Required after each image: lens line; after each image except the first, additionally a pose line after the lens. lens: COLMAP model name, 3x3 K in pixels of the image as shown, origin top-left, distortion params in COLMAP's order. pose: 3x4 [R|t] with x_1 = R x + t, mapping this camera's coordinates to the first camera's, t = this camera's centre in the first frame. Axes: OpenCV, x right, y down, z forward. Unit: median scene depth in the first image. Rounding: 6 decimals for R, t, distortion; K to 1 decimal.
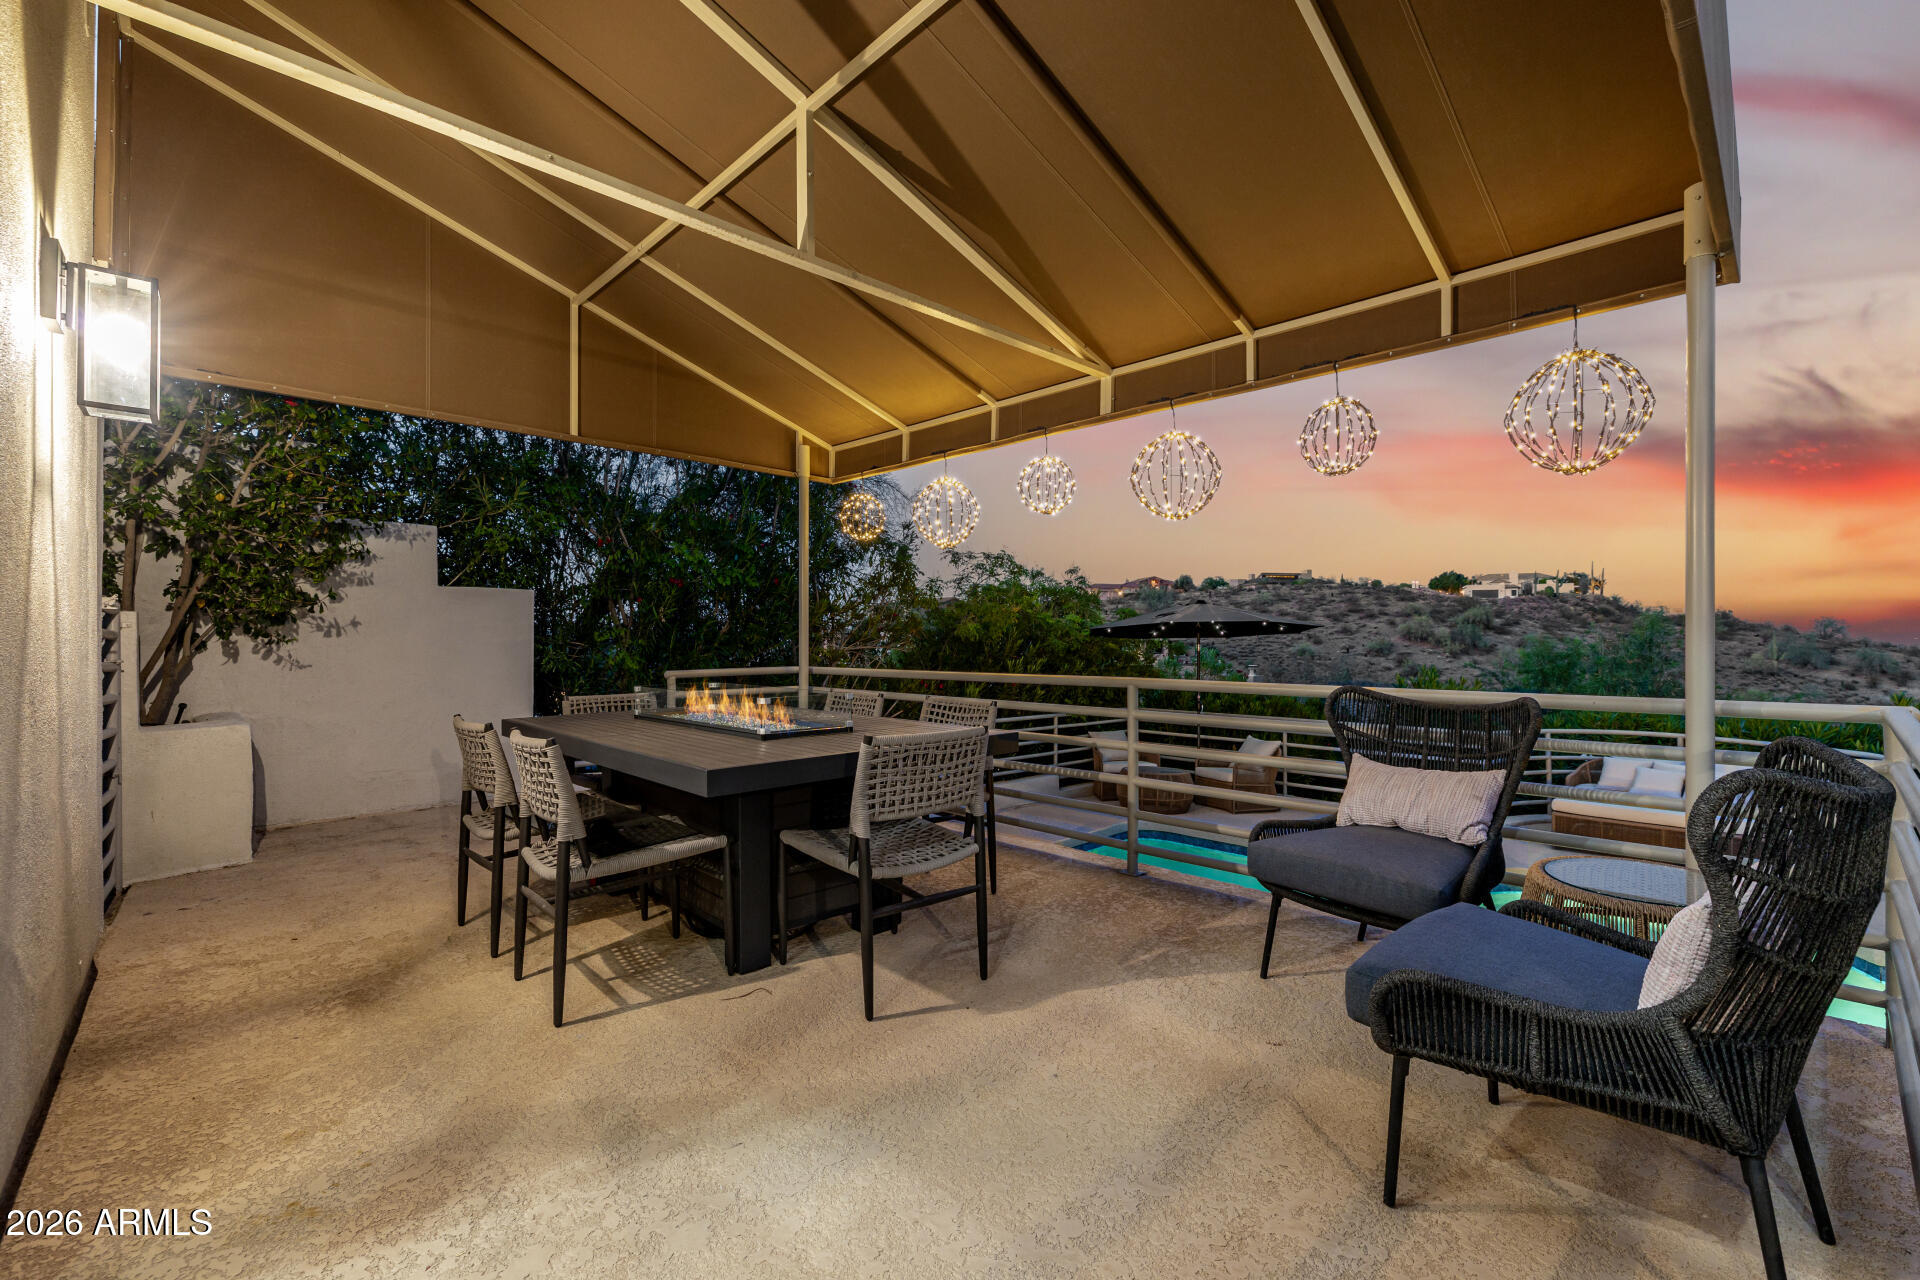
lens RADIAL K [[832.7, 0, 970.1], [0, 832.7, 656.7], [0, 0, 1]] dist [0.000148, -0.000158]
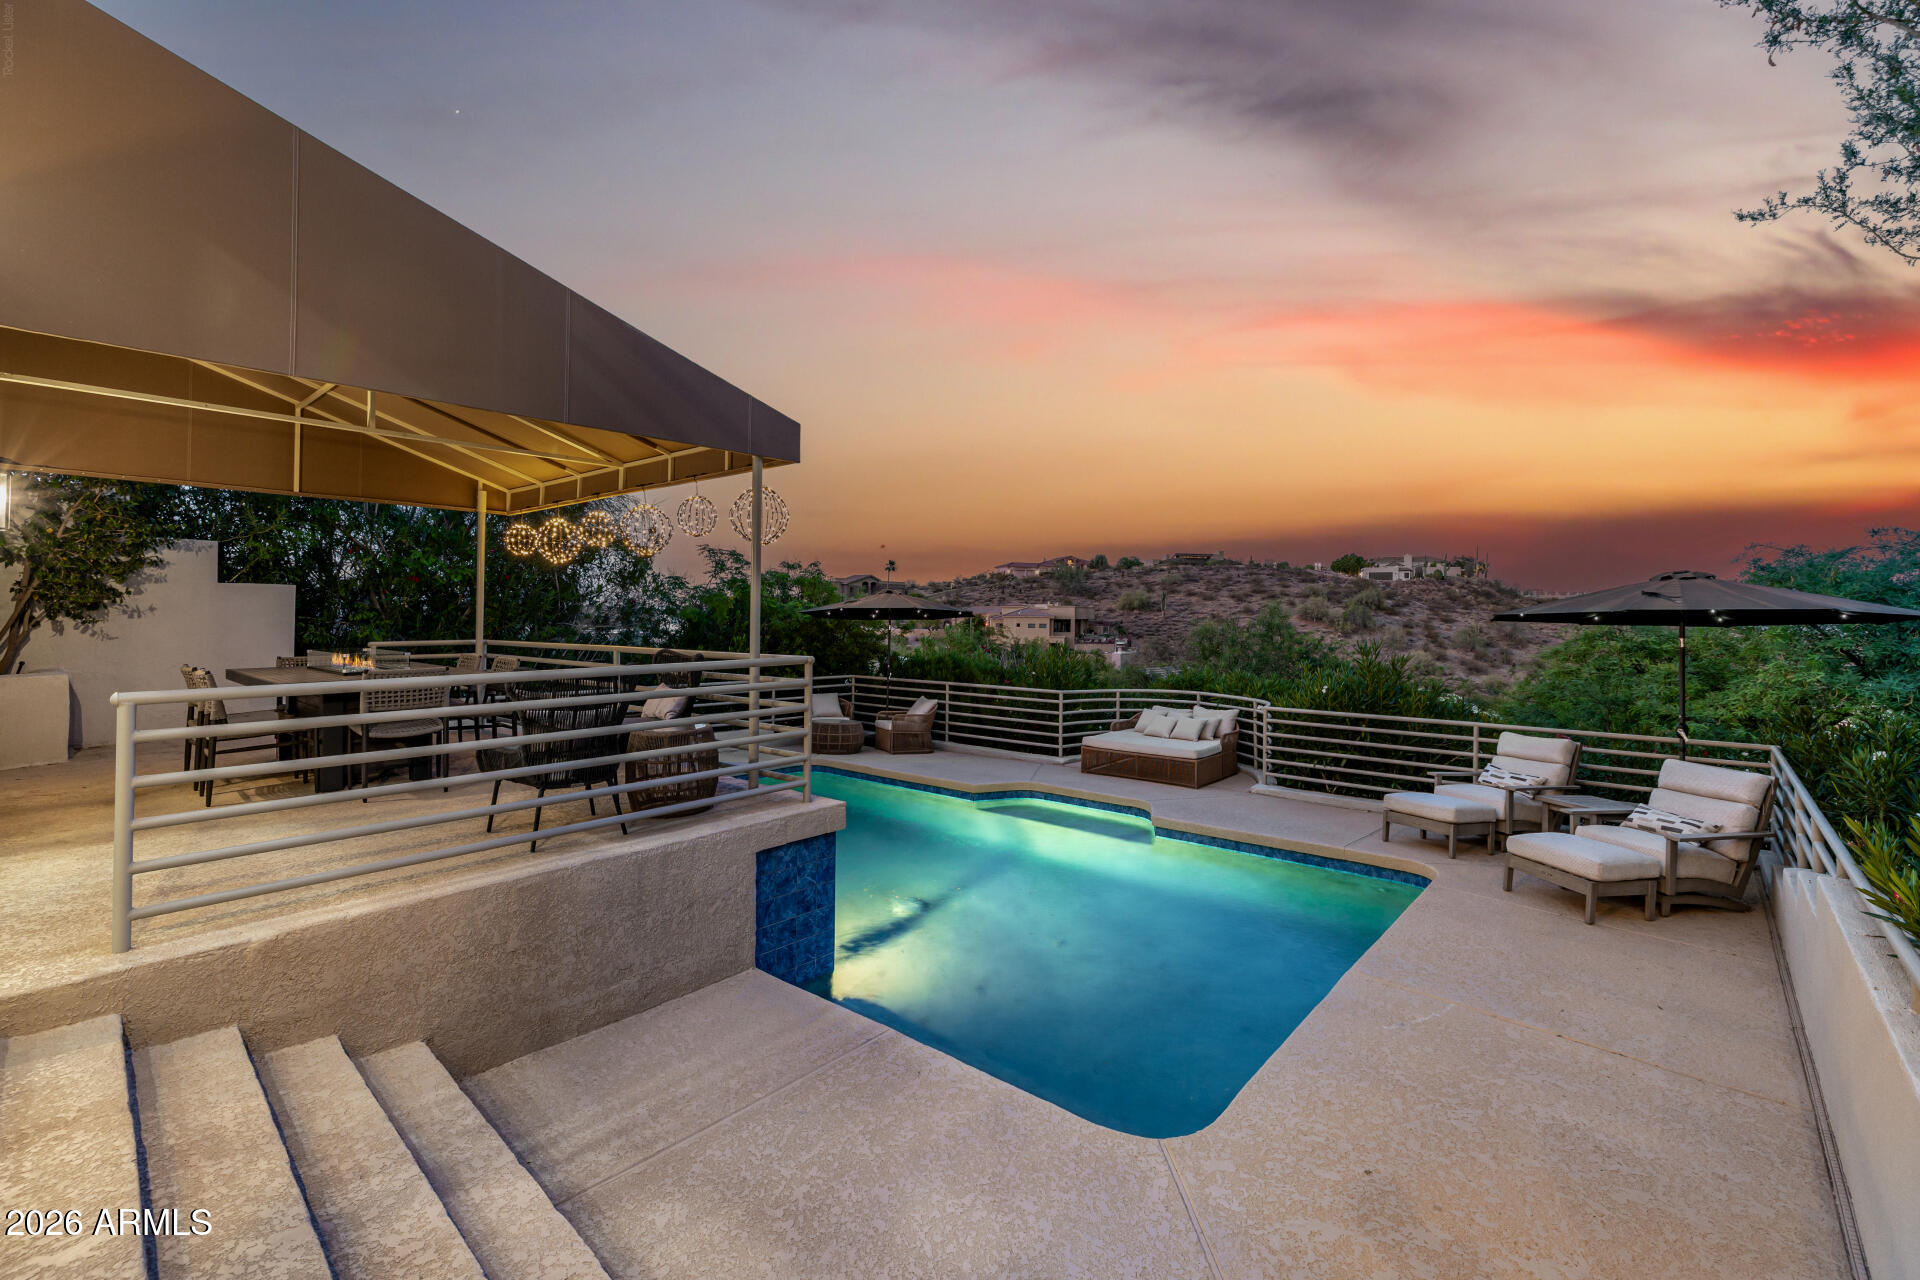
lens RADIAL K [[832.7, 0, 957.2], [0, 832.7, 622.9], [0, 0, 1]] dist [0.000148, -0.000158]
pose [[0.996676, 0.005179, 0.081301, 0.508044], [-0.004066, 0.999896, -0.013847, -0.000904], [-0.081365, 0.013470, 0.996593, -0.526511]]
